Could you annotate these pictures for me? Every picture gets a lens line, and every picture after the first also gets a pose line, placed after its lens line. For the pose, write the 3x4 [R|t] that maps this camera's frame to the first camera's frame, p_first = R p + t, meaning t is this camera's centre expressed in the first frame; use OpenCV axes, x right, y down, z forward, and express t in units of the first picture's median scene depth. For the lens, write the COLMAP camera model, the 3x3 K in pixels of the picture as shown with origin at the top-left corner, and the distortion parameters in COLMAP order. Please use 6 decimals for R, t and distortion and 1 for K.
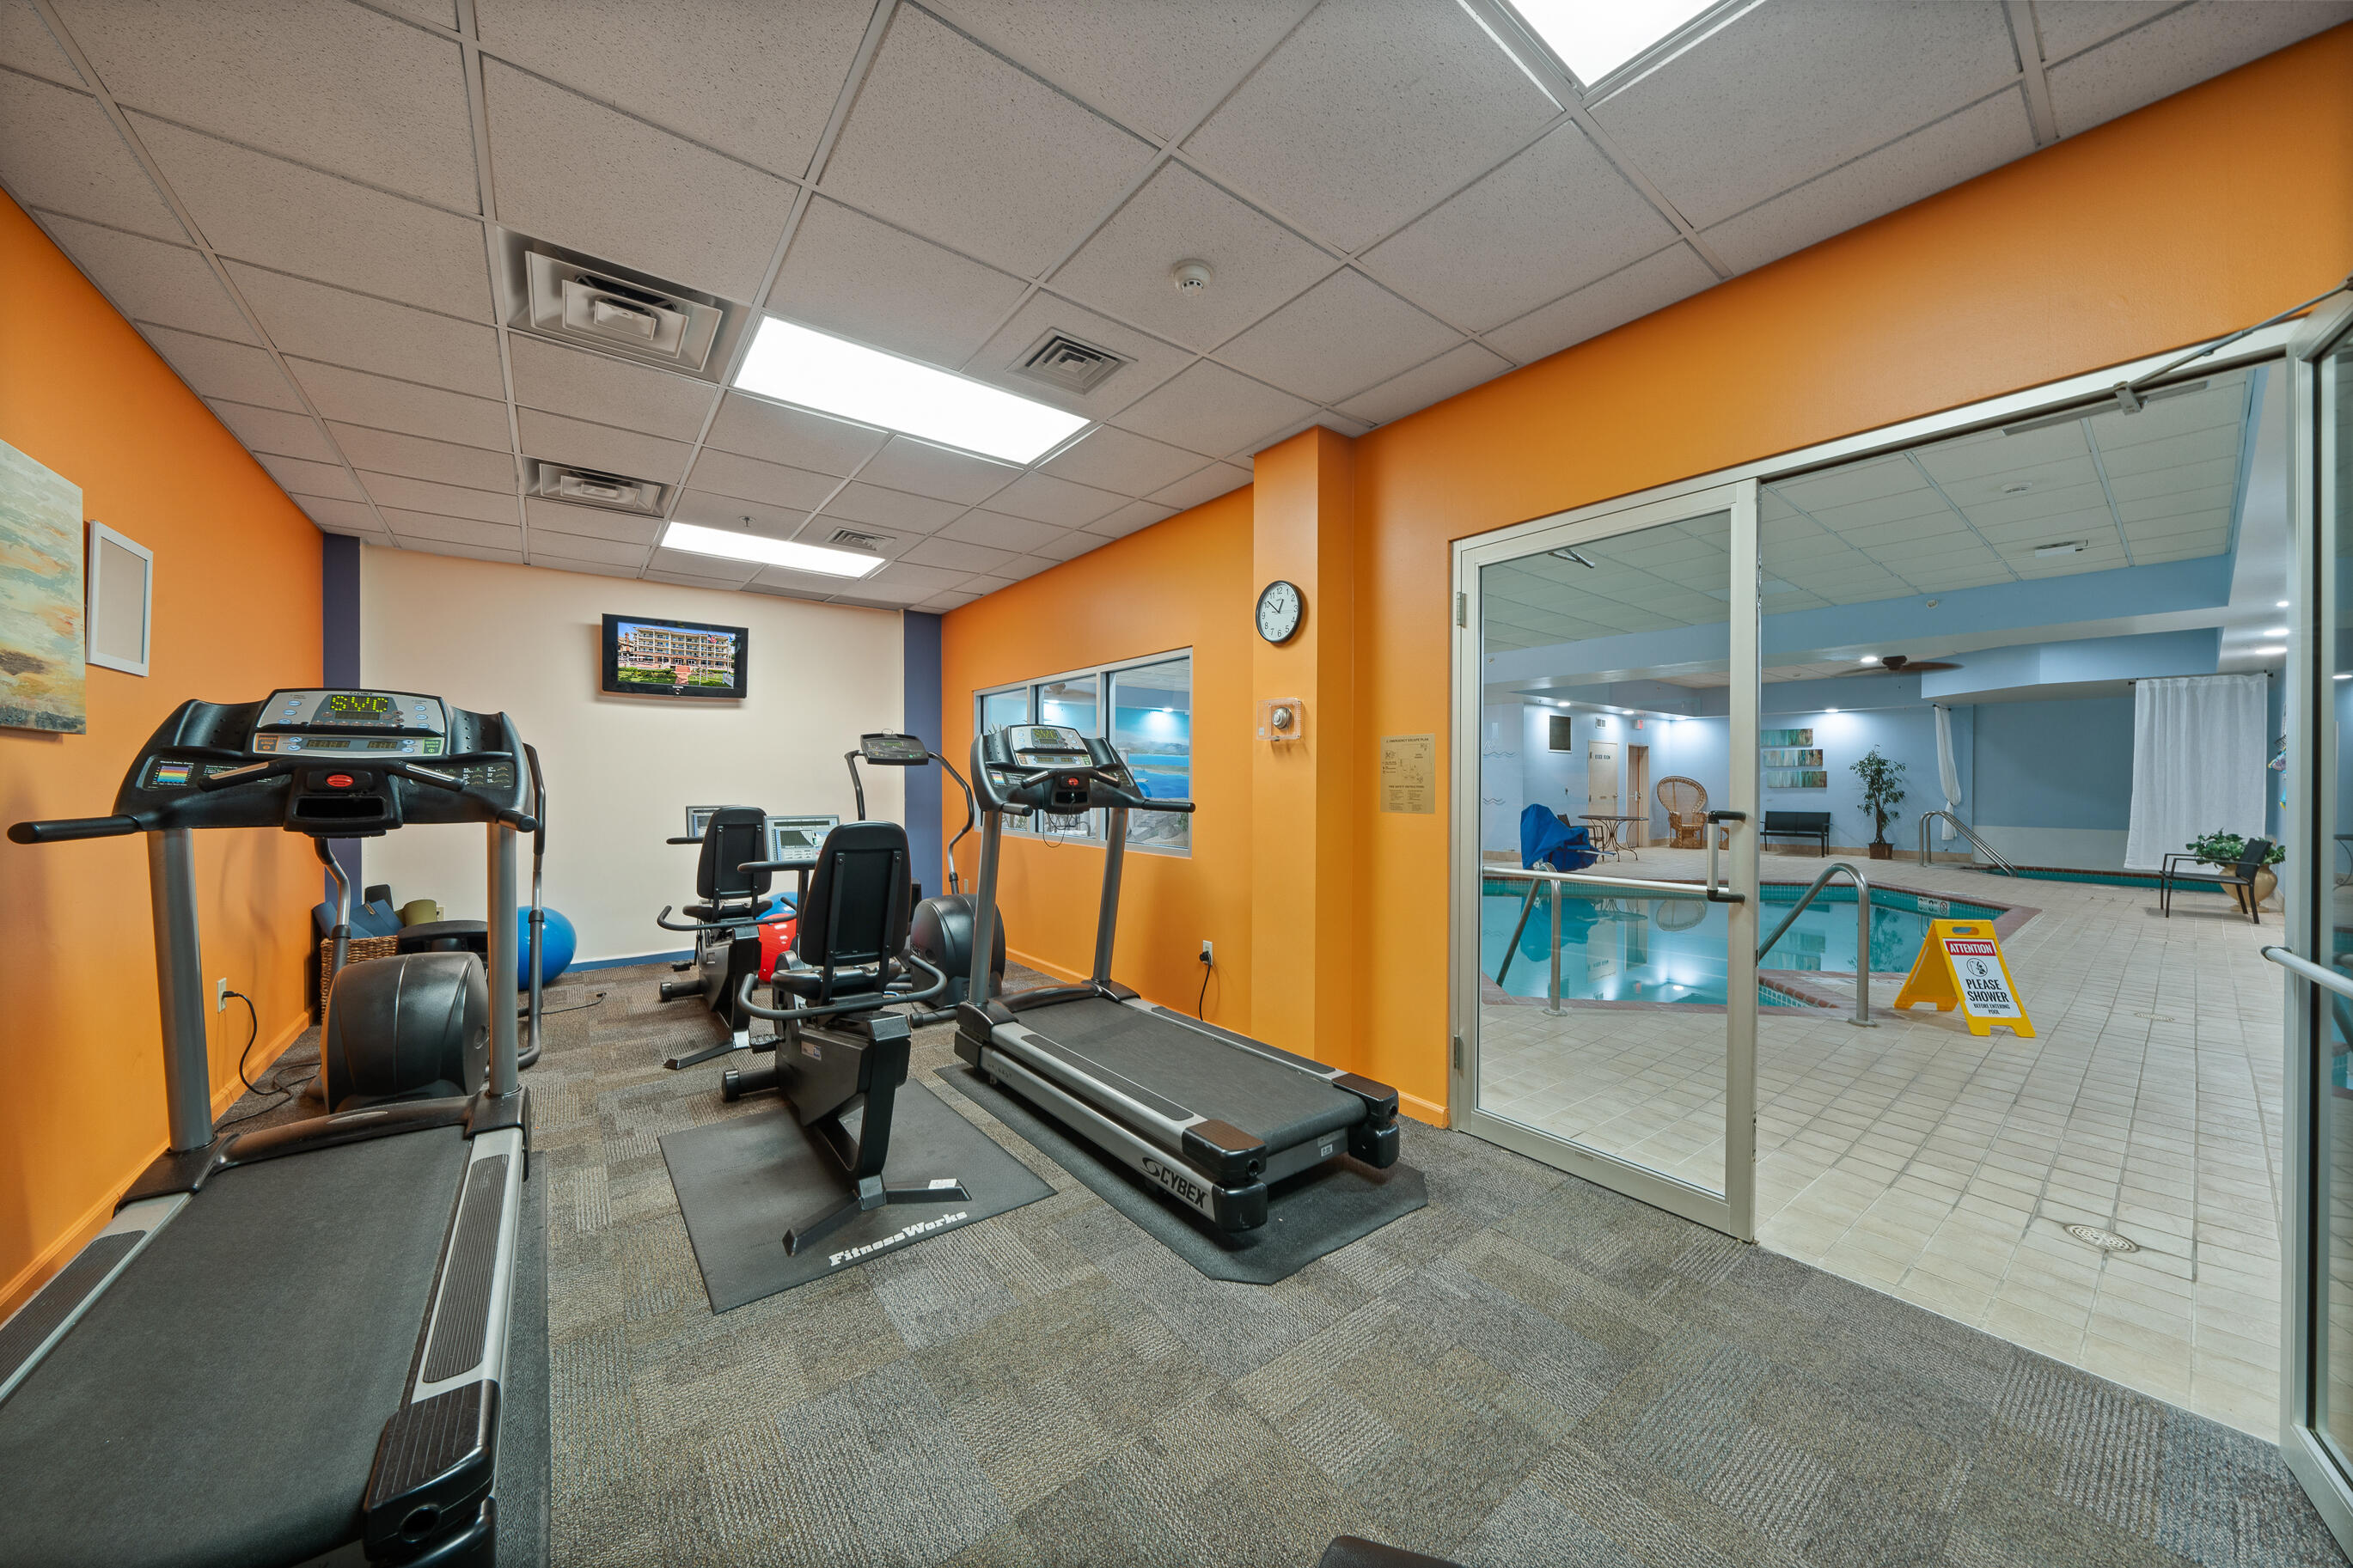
lens RADIAL K [[813.7, 0, 1156.7], [0, 813.7, 777.8], [0, 0, 1]] dist [-0.002092, -0.000049]
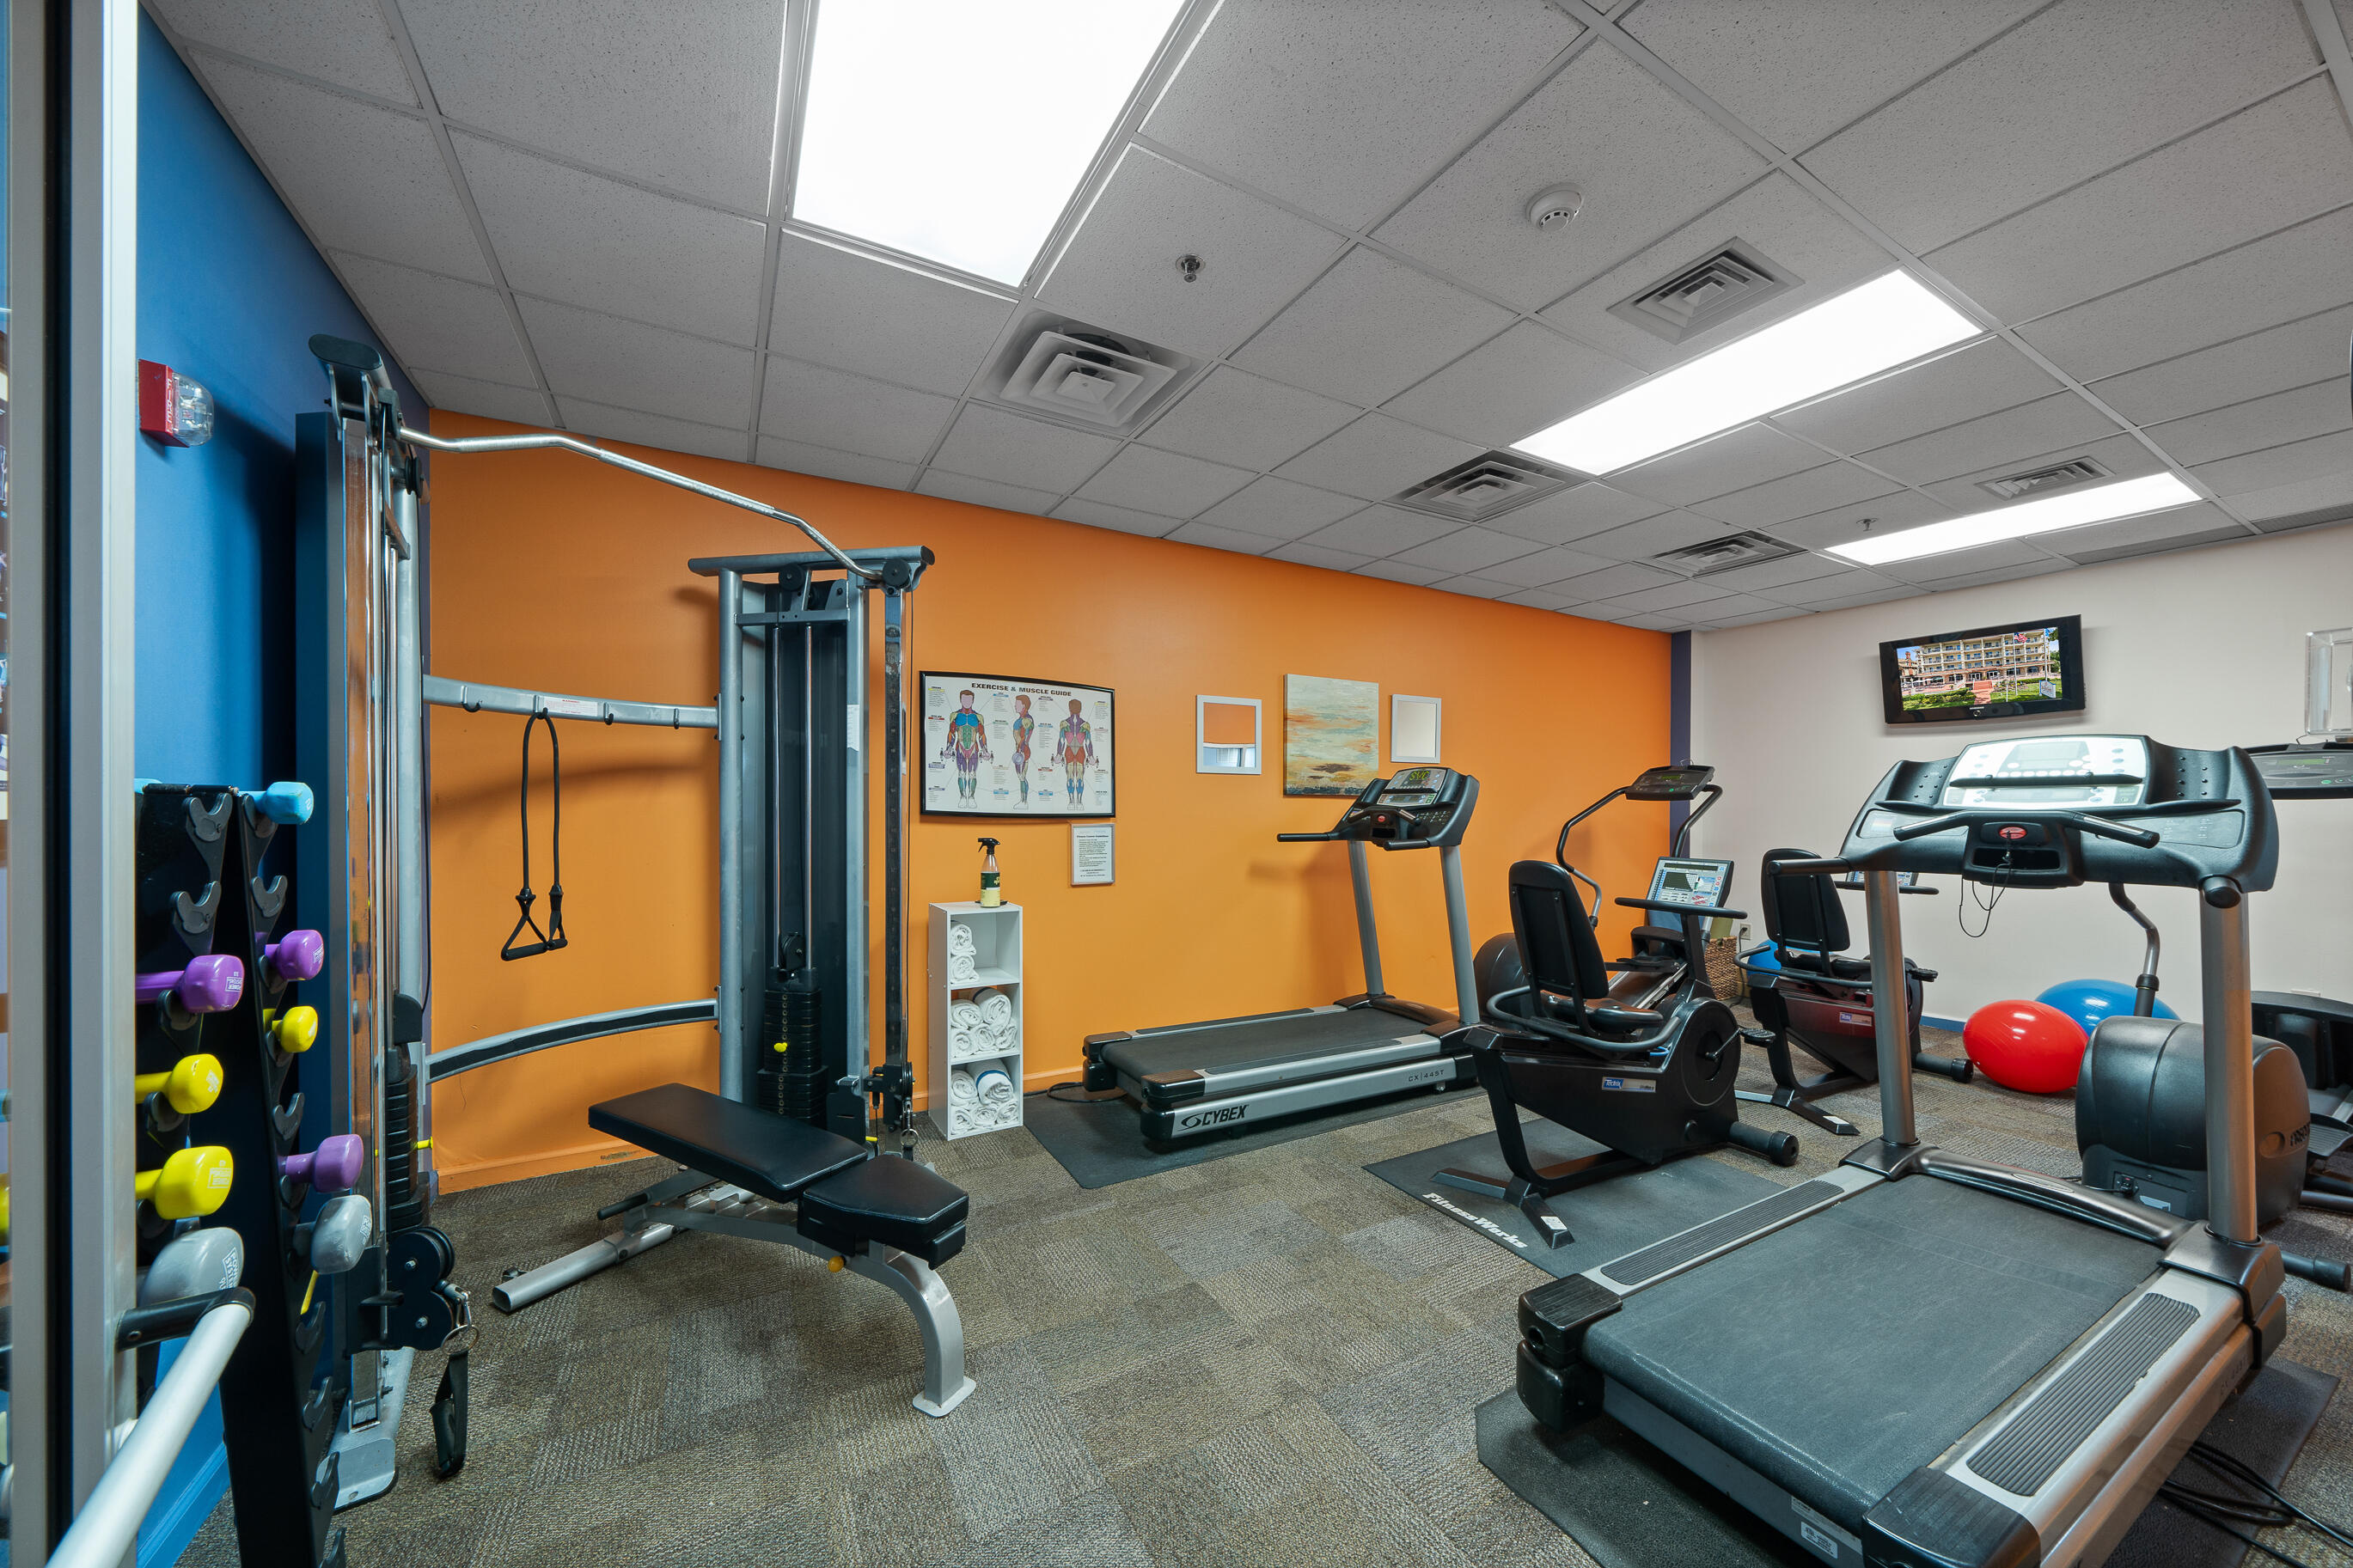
lens RADIAL K [[813.7, 0, 1158.0], [0, 813.7, 799.6], [0, 0, 1]] dist [-0.002092, -0.000049]
pose [[-0.165292, -0.010701, -0.986187, 0.516706], [-0.001310, 0.999943, -0.010630, -0.010386], [0.986244, -0.000466, -0.165296, 0.428175]]
